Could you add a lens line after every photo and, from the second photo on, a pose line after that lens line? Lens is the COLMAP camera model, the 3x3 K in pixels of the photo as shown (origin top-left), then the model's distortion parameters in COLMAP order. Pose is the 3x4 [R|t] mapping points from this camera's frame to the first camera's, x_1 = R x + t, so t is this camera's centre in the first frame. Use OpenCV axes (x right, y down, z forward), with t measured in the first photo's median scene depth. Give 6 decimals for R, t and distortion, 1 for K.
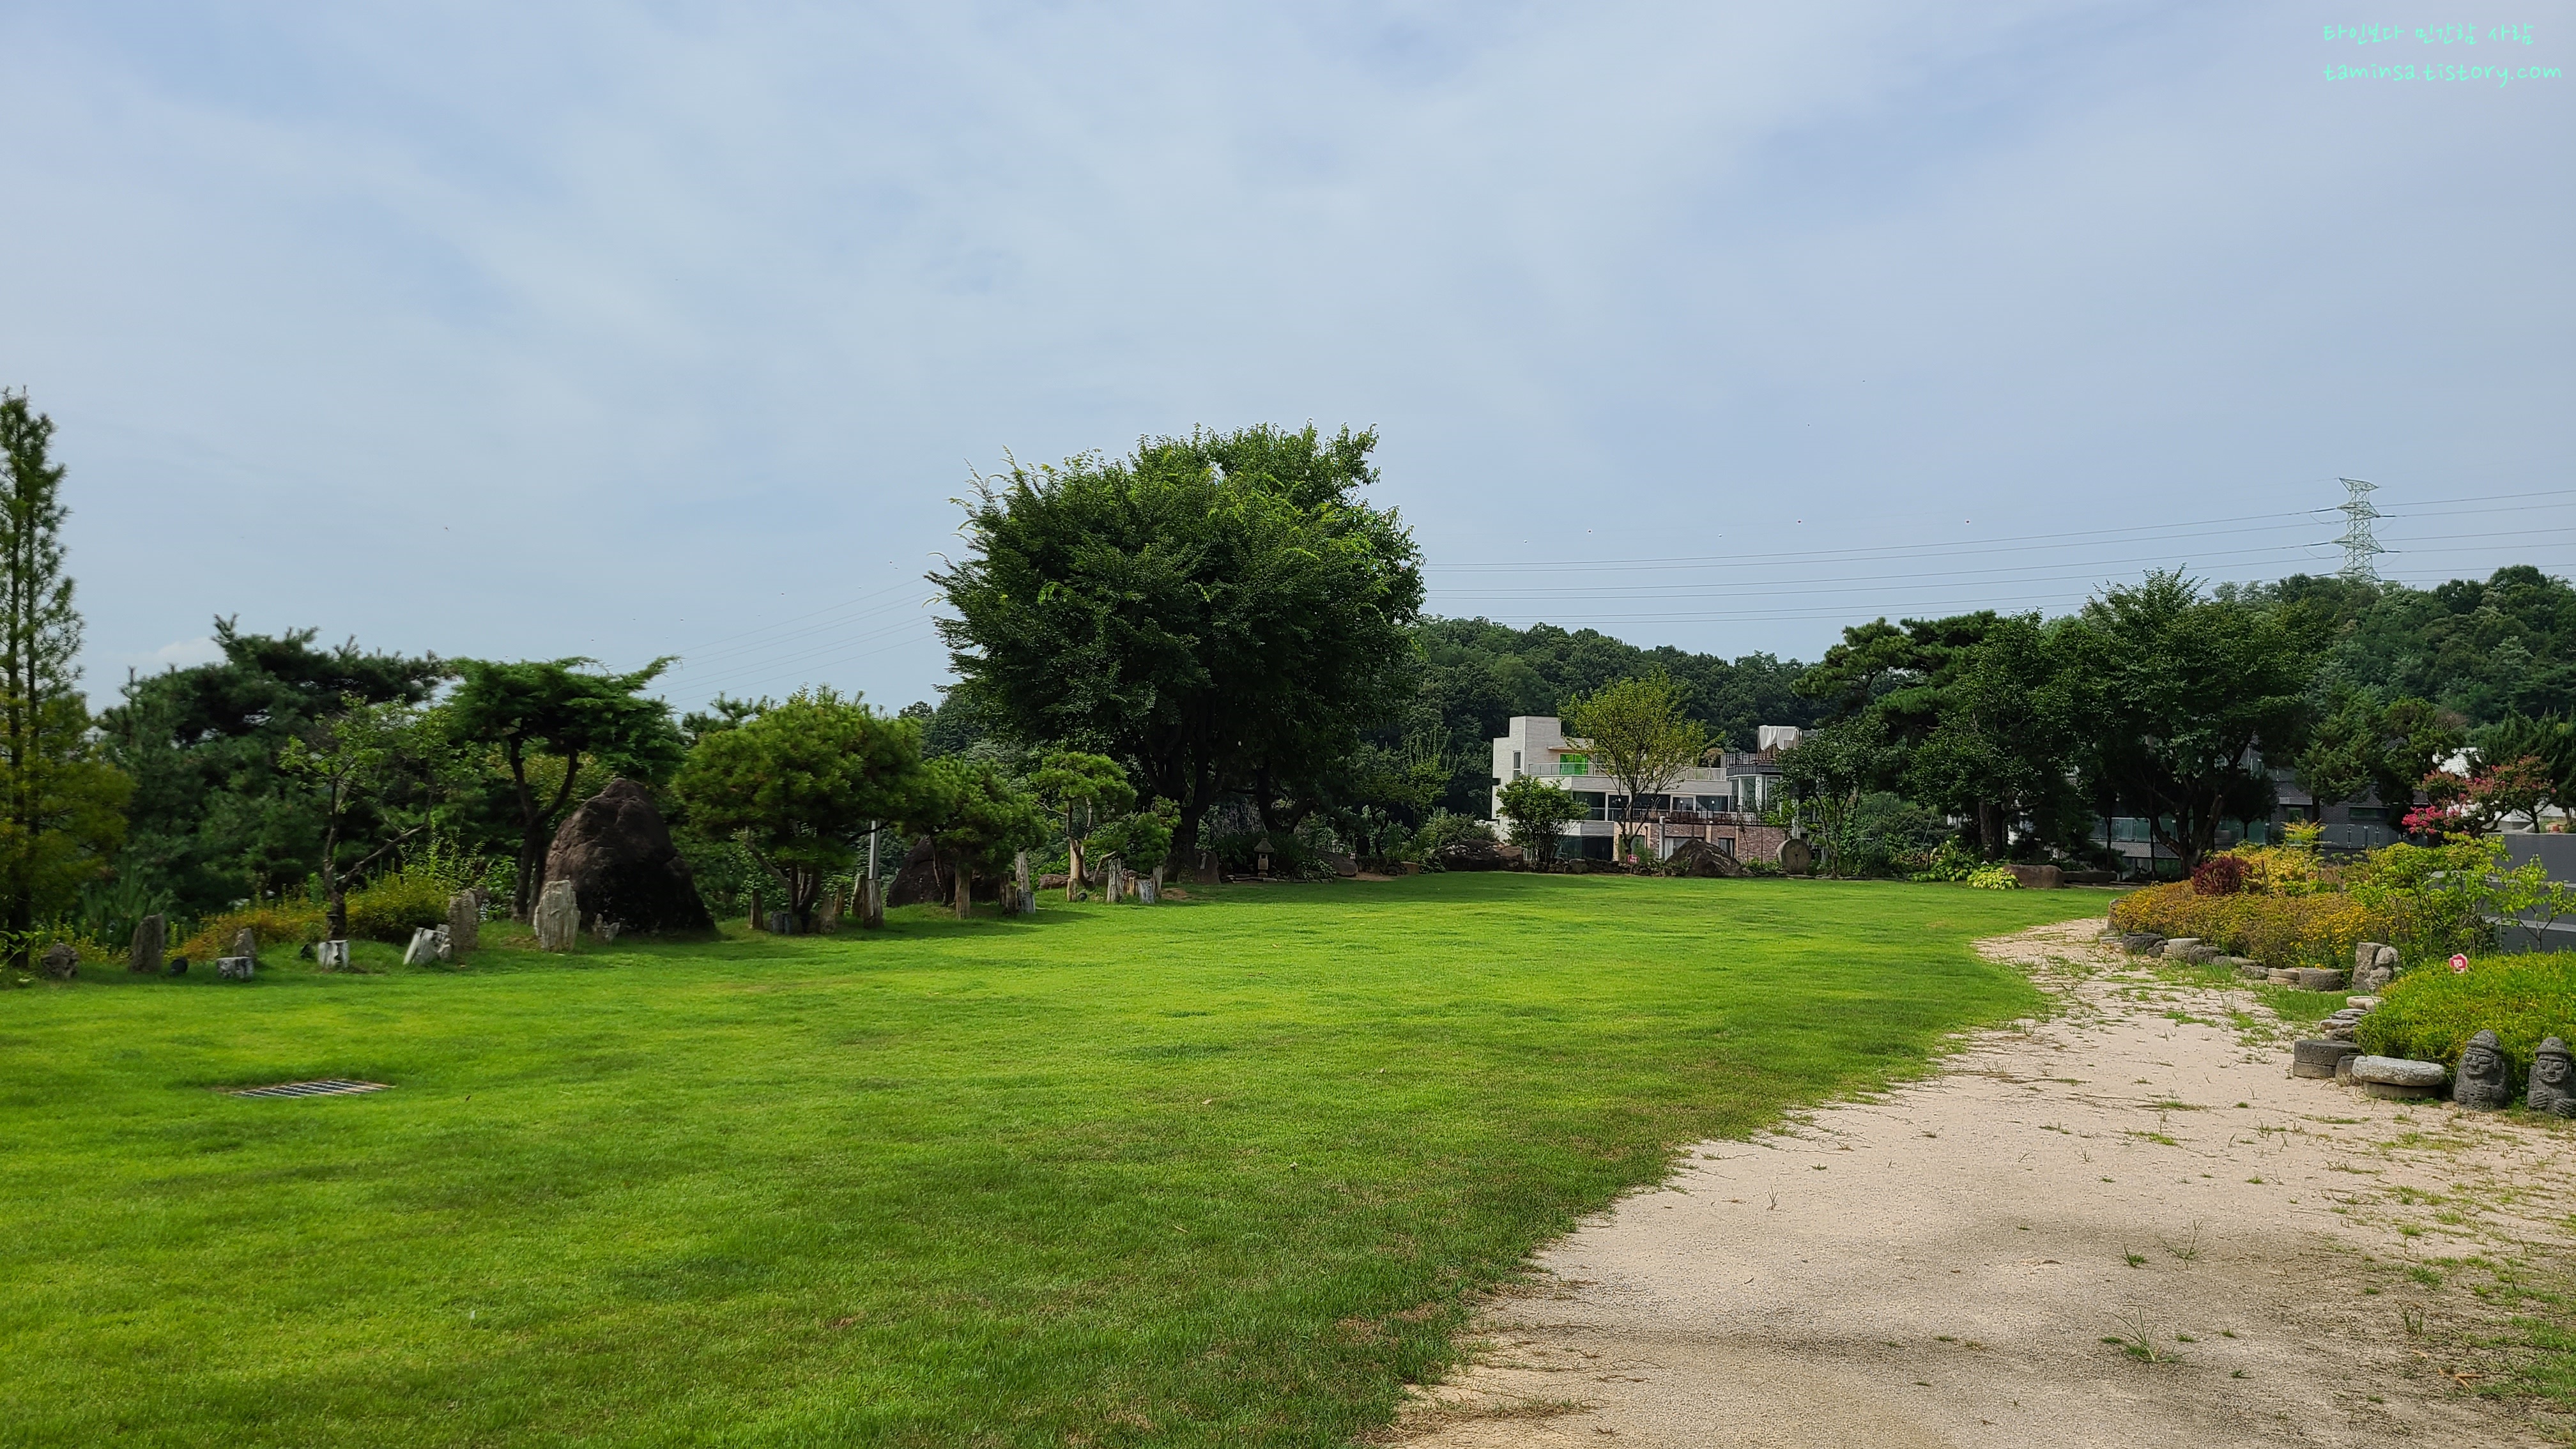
lens RADIAL K [[1916.3, 0, 1296.5], [0, 1916.3, 742.8], [0, 0, 1]] dist [0.079164, -0.062503]
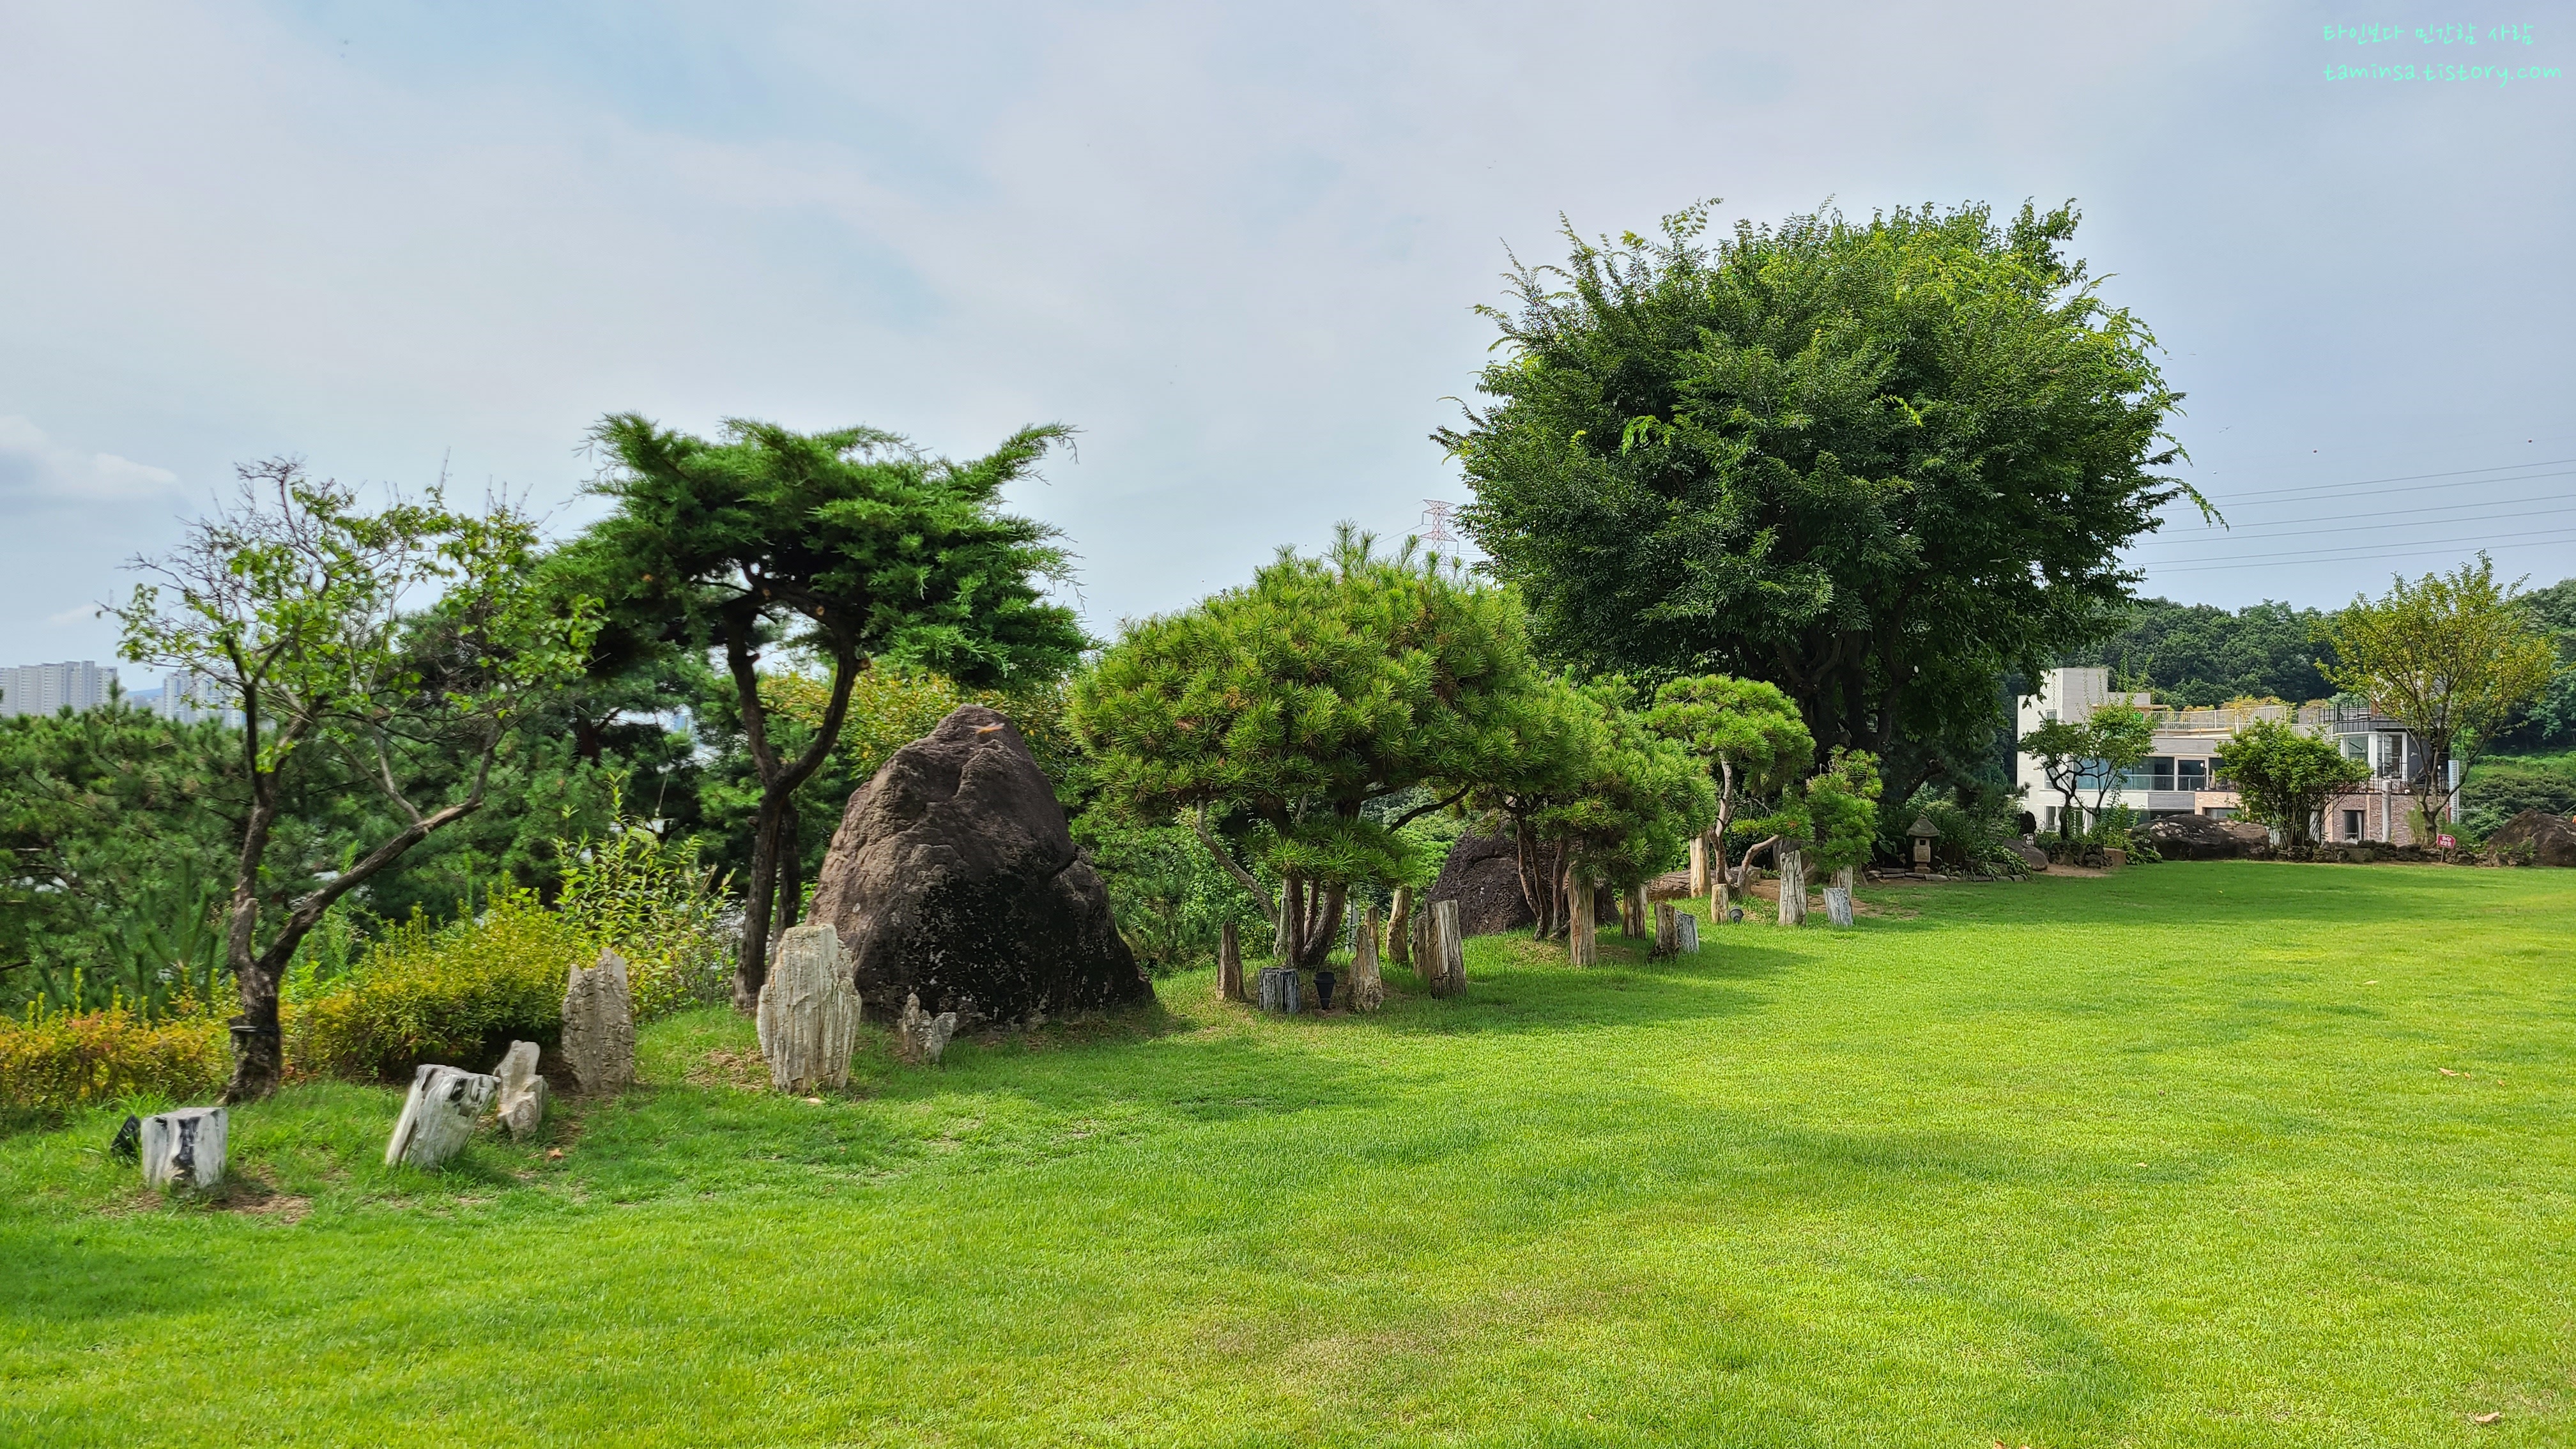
lens RADIAL K [[1916.3, 0, 1296.5], [0, 1916.3, 742.8], [0, 0, 1]] dist [0.079164, -0.062503]
pose [[0.977159, -0.018535, -0.211700, -0.144828], [0.020799, 0.999748, 0.008471, 0.022930], [0.211490, -0.012681, 0.977298, 0.475978]]
